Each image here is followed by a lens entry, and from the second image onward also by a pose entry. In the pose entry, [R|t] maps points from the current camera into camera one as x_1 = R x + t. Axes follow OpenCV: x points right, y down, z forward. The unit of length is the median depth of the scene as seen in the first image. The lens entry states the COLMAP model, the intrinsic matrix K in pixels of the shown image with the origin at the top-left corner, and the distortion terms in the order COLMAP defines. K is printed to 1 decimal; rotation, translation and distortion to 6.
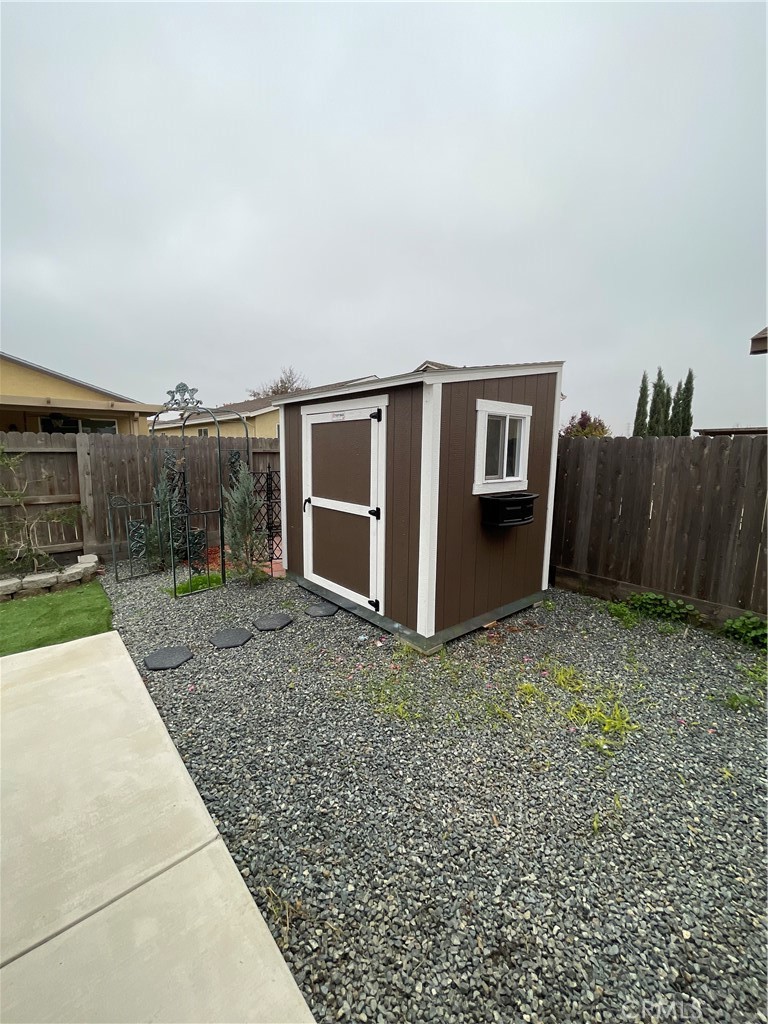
lens RADIAL K [[415.6, 0, 382.5], [0, 415.6, 512.9], [0, 0, 1]] dist [-0.000149, -0.000012]
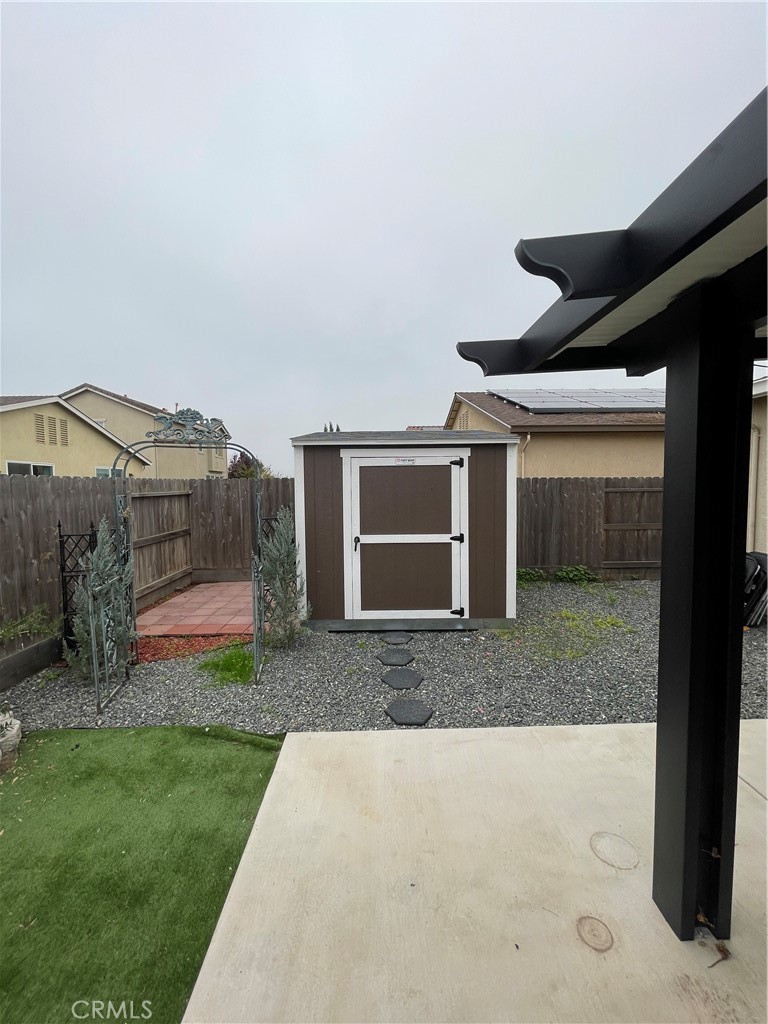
lens RADIAL K [[415.6, 0, 381.0], [0, 415.6, 511.0], [0, 0, 1]] dist [-0.000149, -0.000012]
pose [[0.639826, -0.064756, 0.765786, -1.090475], [0.134102, 0.990564, -0.028281, -0.074634], [-0.756729, 0.120789, 0.642473, 0.337724]]
